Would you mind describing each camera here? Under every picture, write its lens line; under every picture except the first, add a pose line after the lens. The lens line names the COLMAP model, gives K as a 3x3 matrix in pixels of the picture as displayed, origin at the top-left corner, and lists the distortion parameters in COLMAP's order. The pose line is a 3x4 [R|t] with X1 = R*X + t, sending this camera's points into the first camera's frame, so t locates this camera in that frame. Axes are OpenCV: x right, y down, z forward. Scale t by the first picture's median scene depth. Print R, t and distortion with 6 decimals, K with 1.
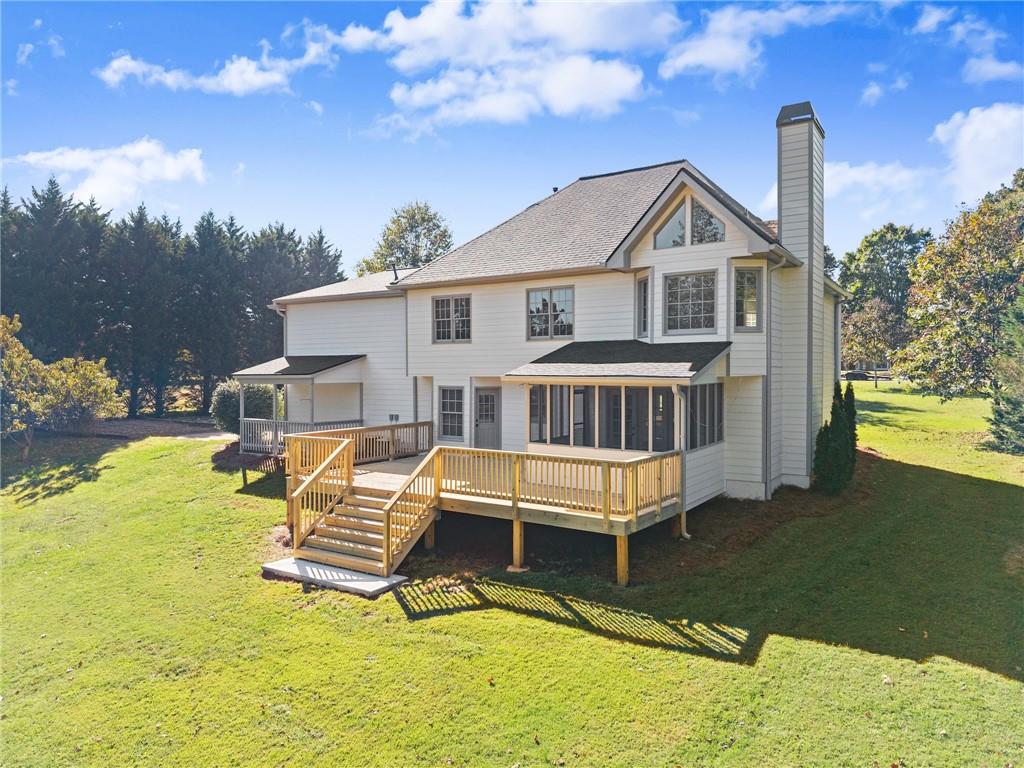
lens RADIAL K [[689.6, 0, 512.0], [0, 689.6, 384.0], [0, 0, 1]] dist [0.118165, -0.284265]
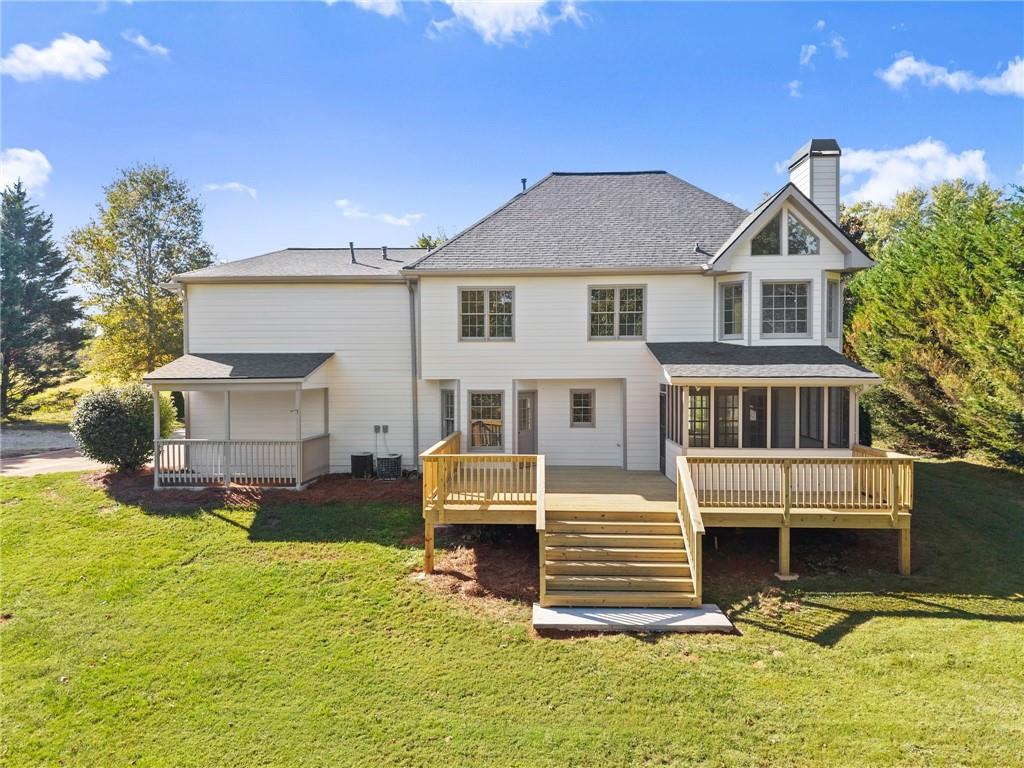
lens RADIAL K [[692.5, 0, 512.0], [0, 692.5, 384.0], [0, 0, 1]] dist [0.005210, 0.000589]
pose [[0.859915, -0.014913, 0.510219, -0.663446], [0.013788, 0.999887, 0.005986, -0.012189], [-0.510250, 0.001888, 0.860024, 0.292853]]
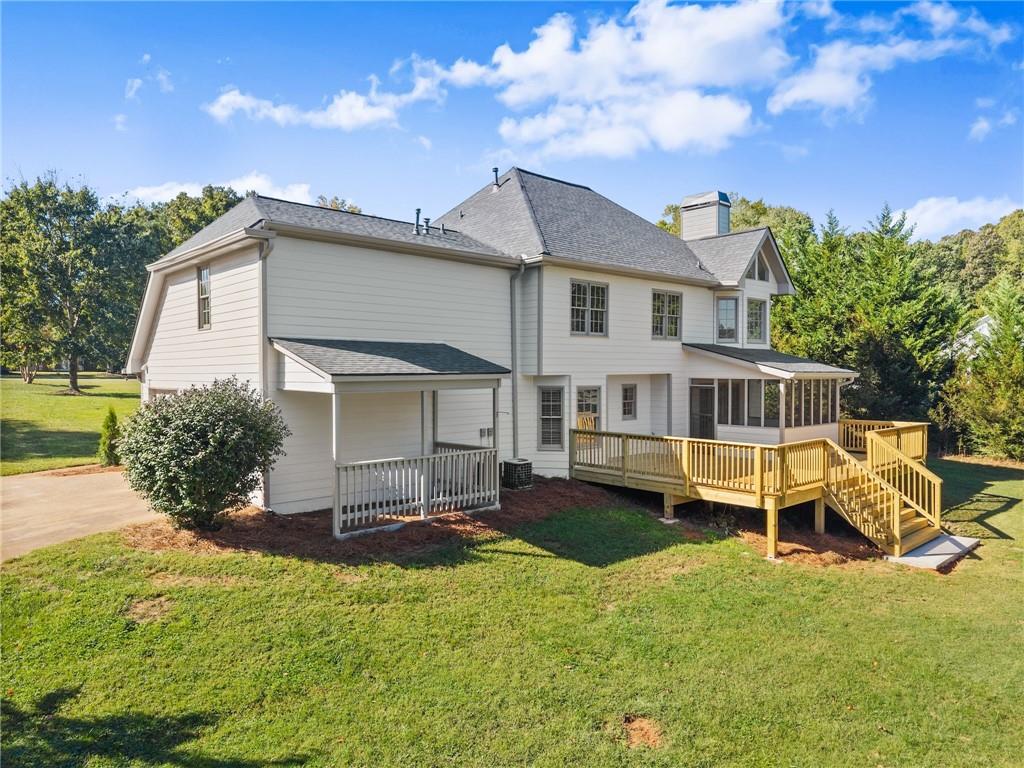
lens RADIAL K [[692.5, 0, 512.0], [0, 692.5, 384.0], [0, 0, 1]] dist [0.005210, 0.000589]
pose [[0.240430, -0.022256, 0.970411, -1.249063], [0.014384, 0.999709, 0.019364, -0.022535], [-0.970560, 0.009302, 0.240680, 1.150736]]
